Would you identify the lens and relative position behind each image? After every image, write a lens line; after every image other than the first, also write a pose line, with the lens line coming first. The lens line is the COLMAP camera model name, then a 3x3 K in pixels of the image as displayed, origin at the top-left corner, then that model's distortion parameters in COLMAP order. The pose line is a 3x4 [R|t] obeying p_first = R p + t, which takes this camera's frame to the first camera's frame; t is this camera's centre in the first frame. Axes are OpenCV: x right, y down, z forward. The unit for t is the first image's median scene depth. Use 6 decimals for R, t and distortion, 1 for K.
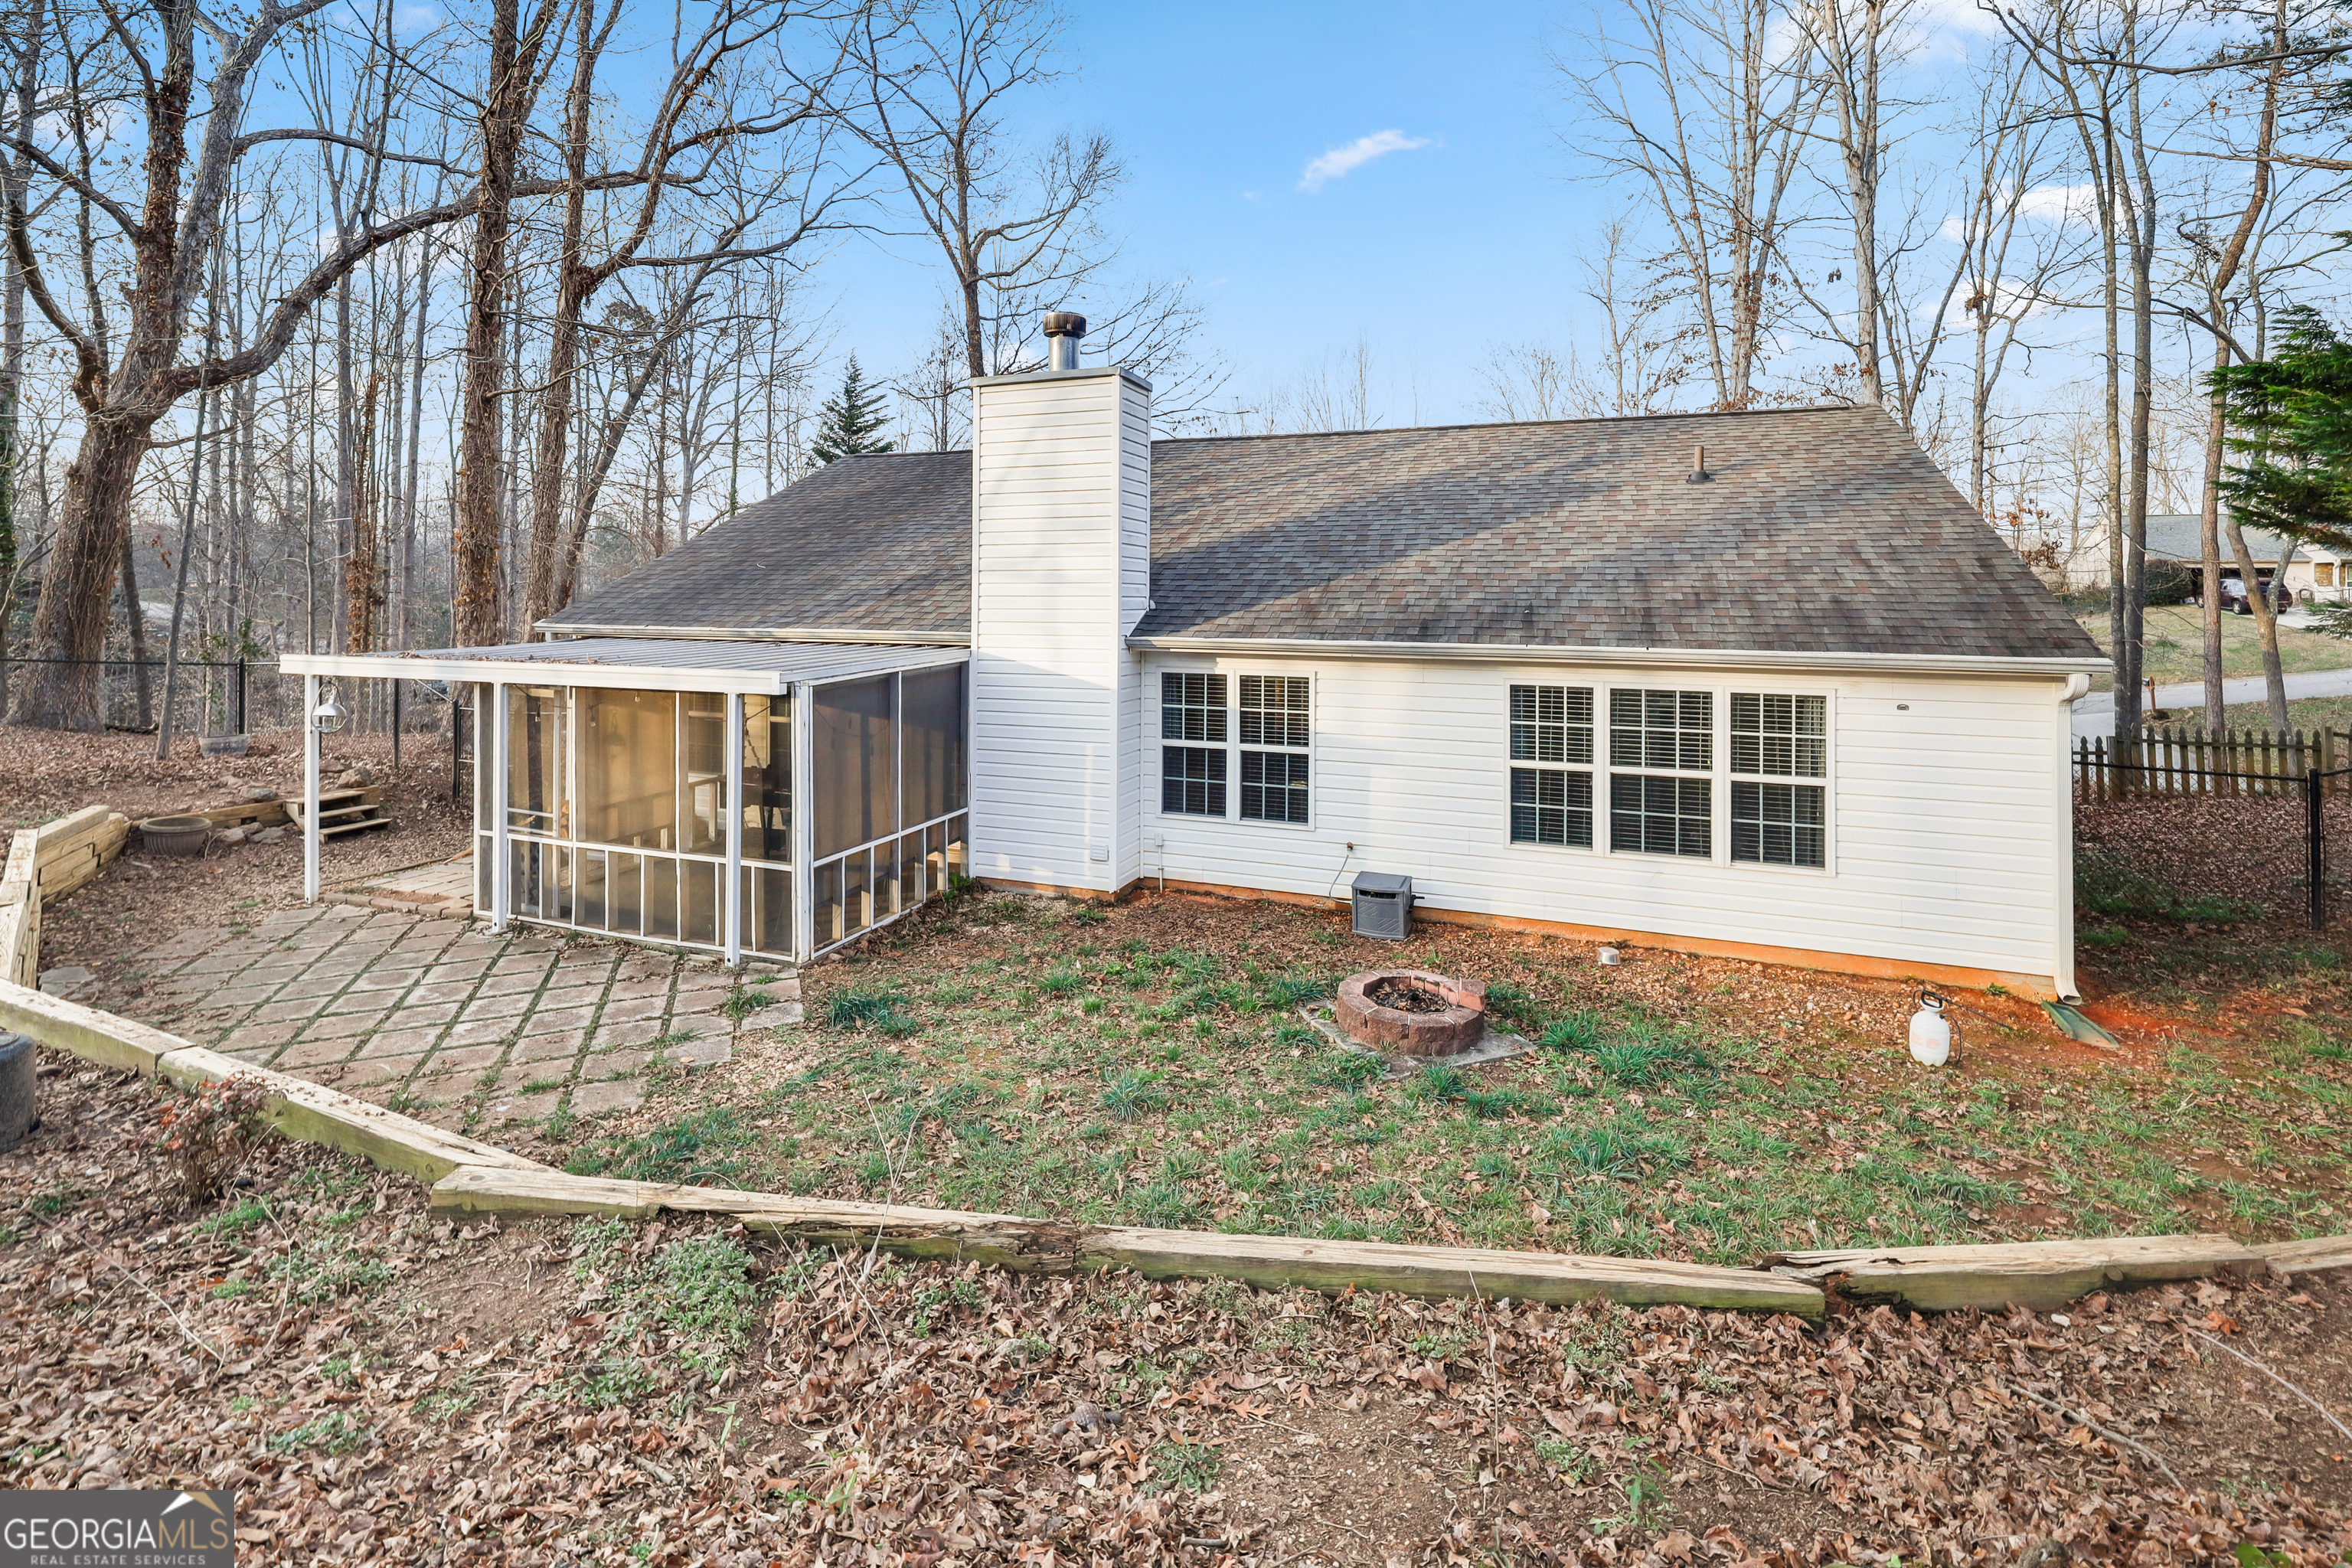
lens RADIAL K [[949.0, 0, 1175.8], [0, 949.0, 584.1], [0, 0, 1]] dist [0.001376, 0.000312]
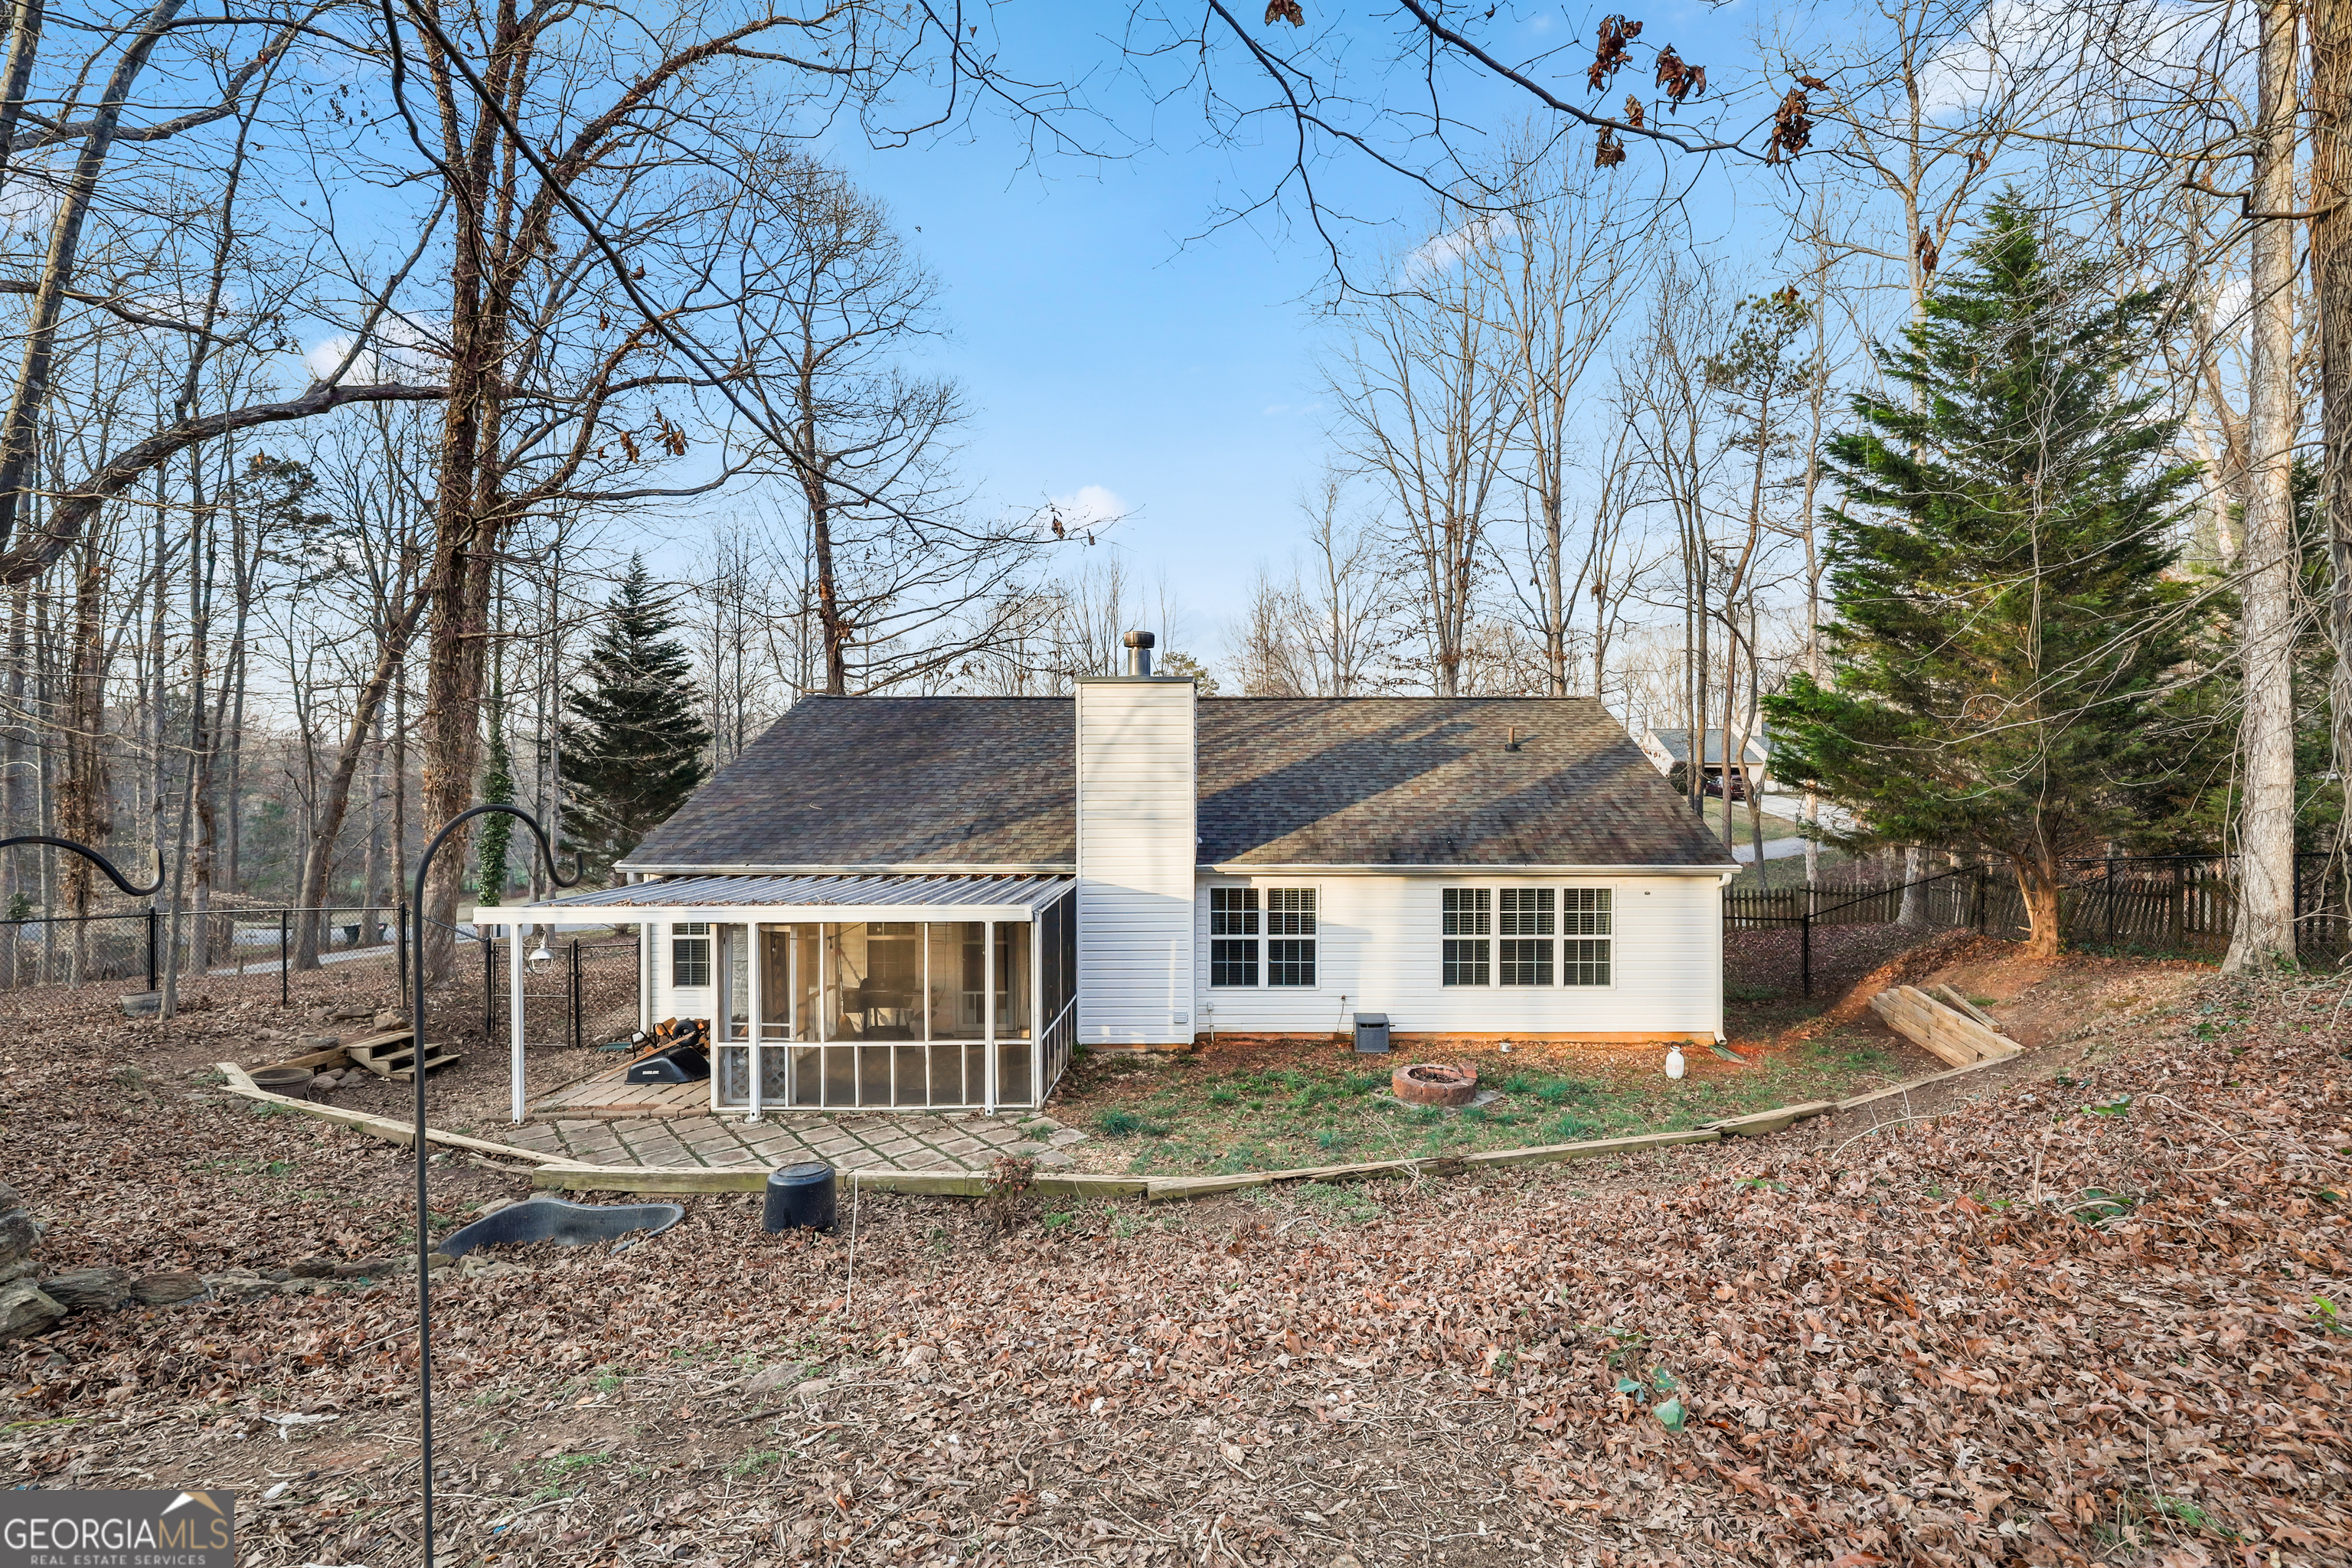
lens RADIAL K [[949.0, 0, 1174.3], [0, 949.0, 781.6], [0, 0, 1]] dist [0.001376, 0.000312]
pose [[0.945444, -0.007954, 0.325687, -0.551304], [0.003430, 0.999890, 0.014463, -0.091510], [-0.325766, -0.012557, 0.945367, -0.337970]]
